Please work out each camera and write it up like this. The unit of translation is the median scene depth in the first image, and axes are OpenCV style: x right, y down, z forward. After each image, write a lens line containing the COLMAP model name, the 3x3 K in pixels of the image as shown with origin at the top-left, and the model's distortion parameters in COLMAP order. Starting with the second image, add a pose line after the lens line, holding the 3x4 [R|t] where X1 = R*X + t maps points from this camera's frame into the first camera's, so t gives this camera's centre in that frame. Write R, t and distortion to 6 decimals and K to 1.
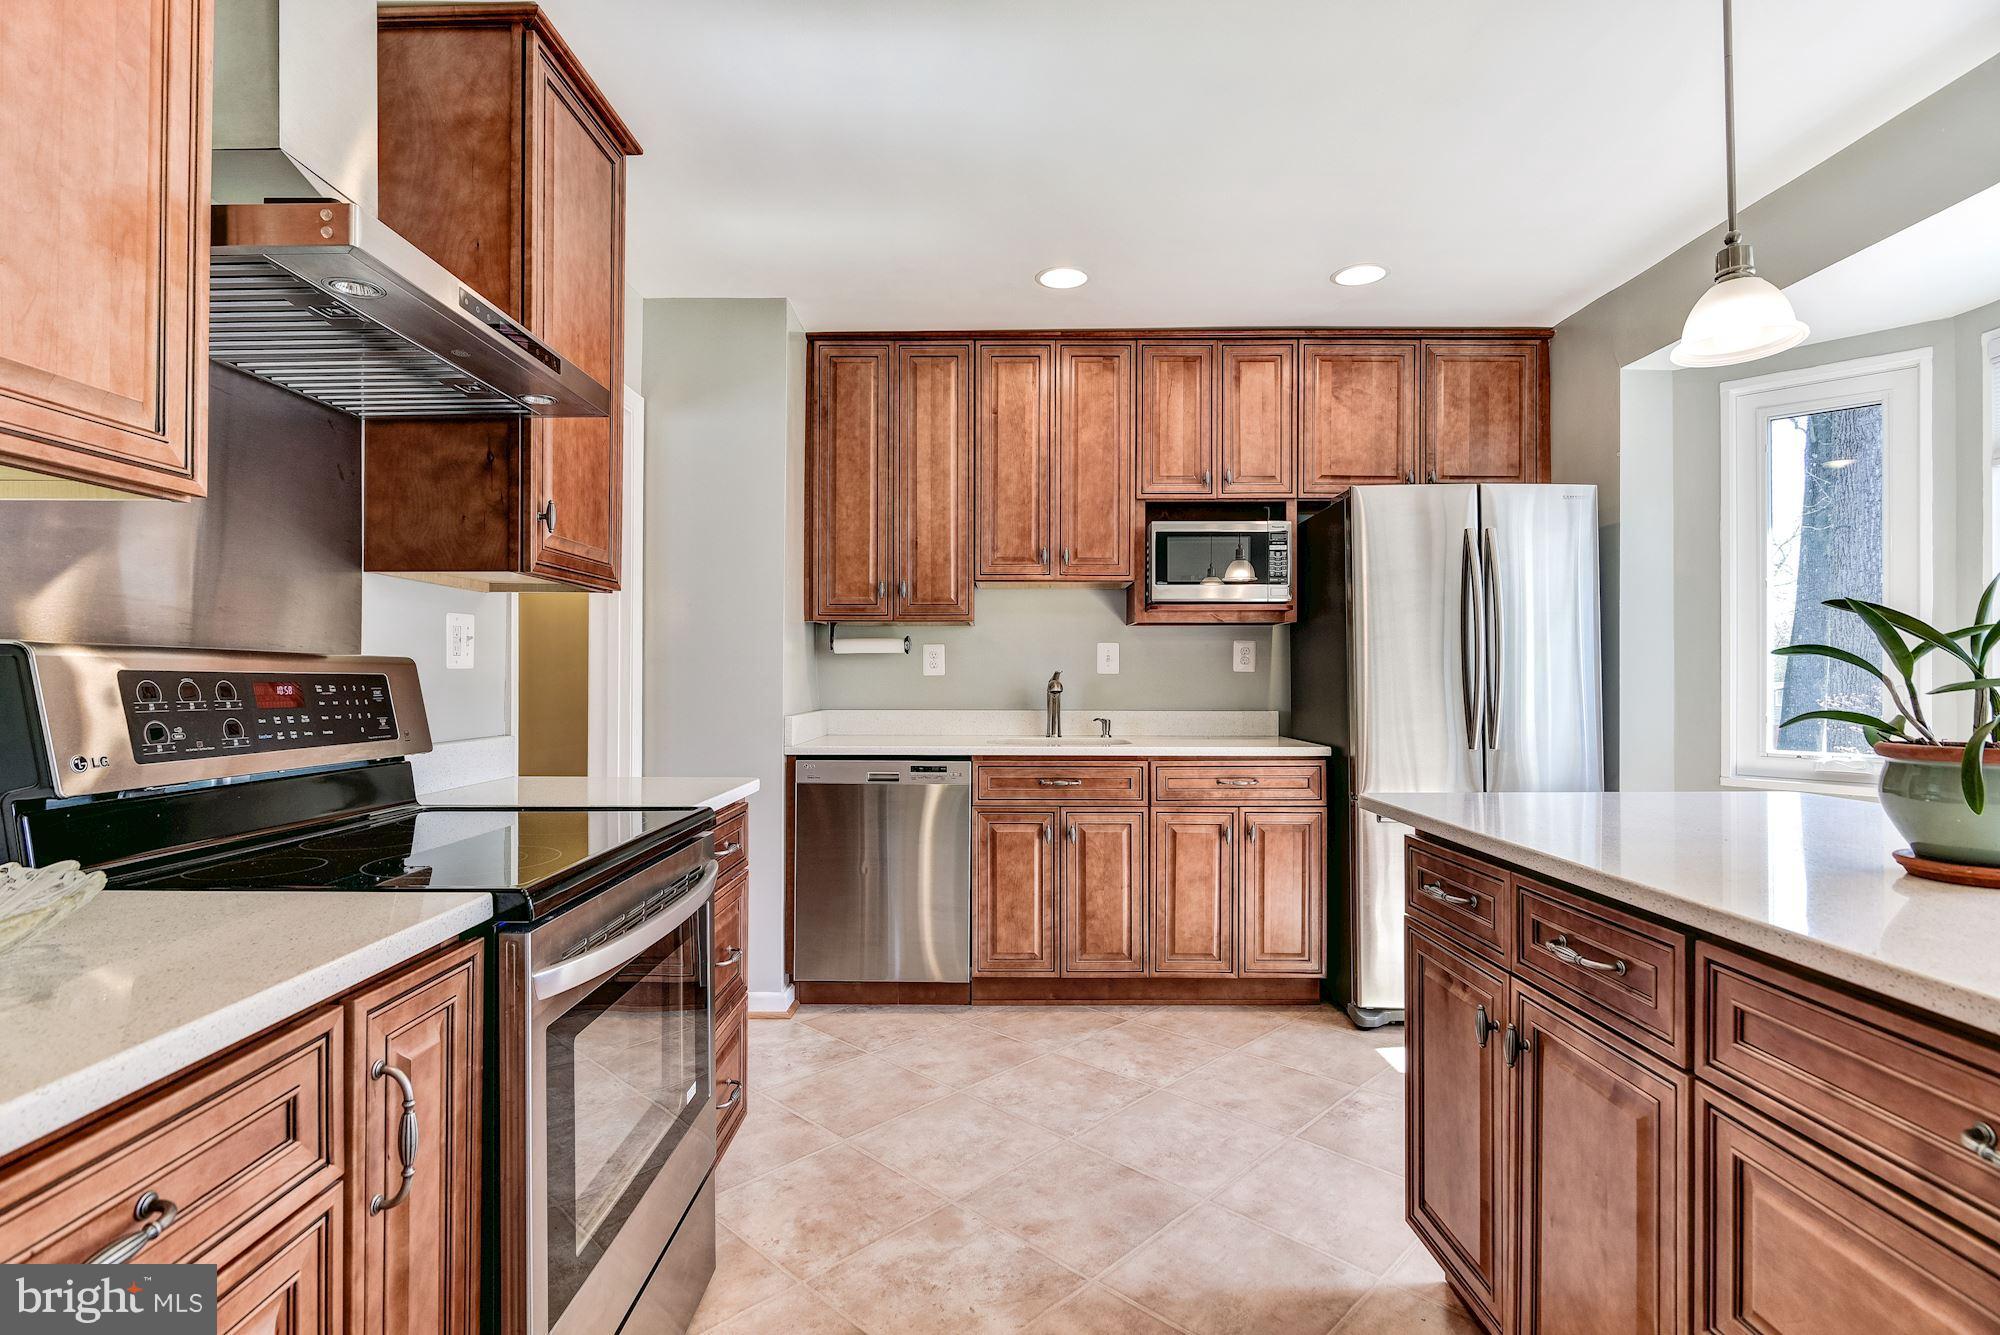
lens RADIAL K [[991.7, 0, 982.1], [0, 991.7, 670.5], [0, 0, 1]] dist [0.000030, -0.001352]
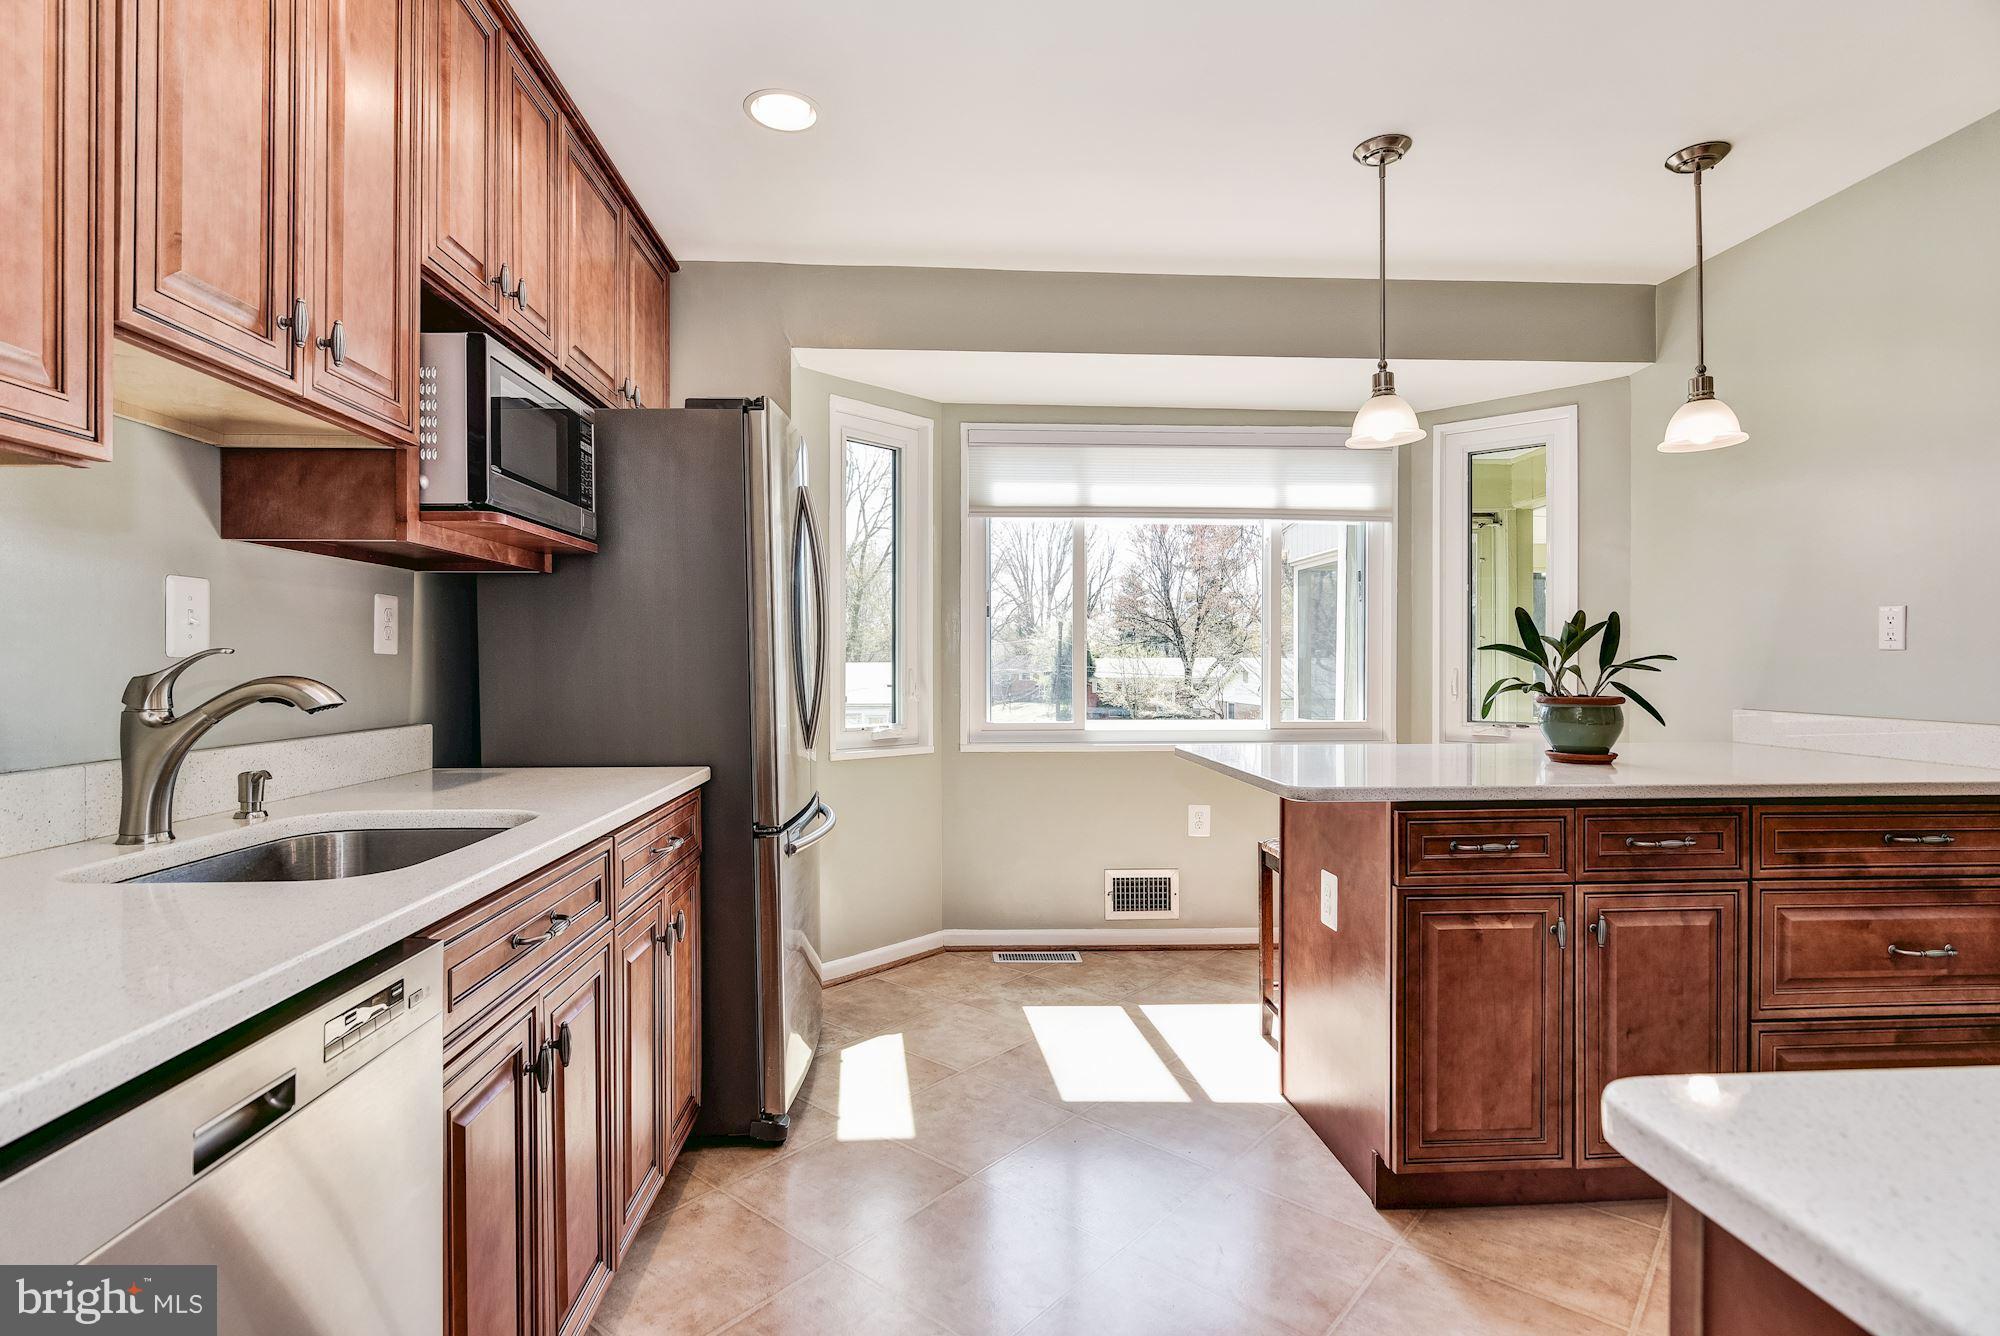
lens RADIAL K [[985.7, 0, 1004.0], [0, 985.7, 664.2], [0, 0, 1]] dist [-0.001292, -0.001728]
pose [[-0.078307, -0.003228, 0.996924, -0.334144], [-0.006046, 0.999978, 0.002763, 0.003727], [-0.996911, -0.005811, -0.078325, 0.846556]]
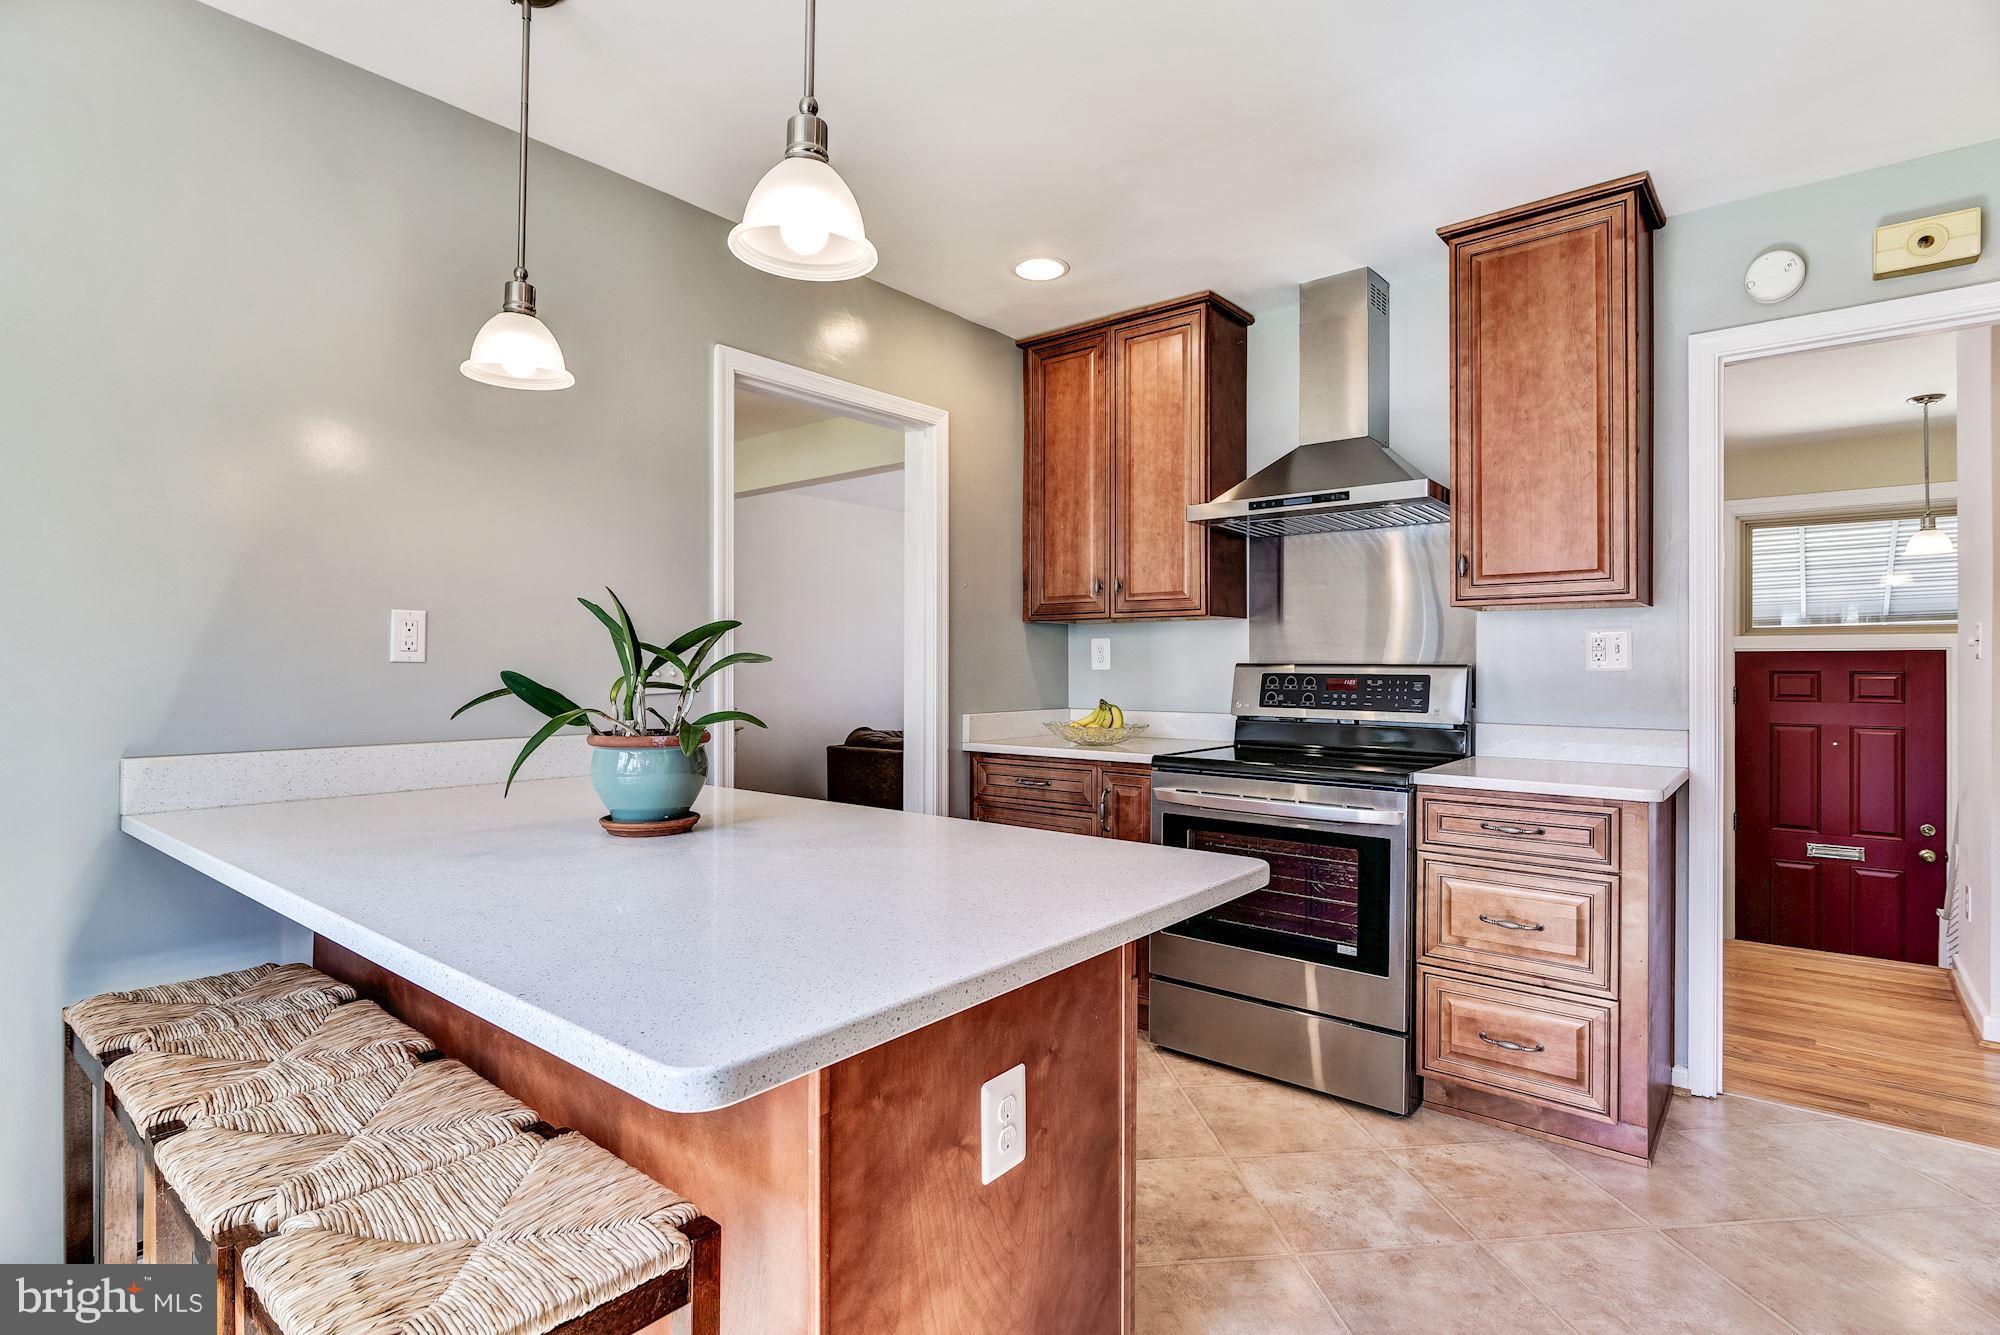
lens RADIAL K [[985.7, 0, 1004.0], [0, 985.7, 663.7], [0, 0, 1]] dist [-0.001292, -0.001728]
pose [[-0.622065, -0.003286, -0.782959, 0.625306], [0.002930, 0.999974, -0.006525, -0.003310], [0.782960, -0.006353, -0.622039, 0.786234]]
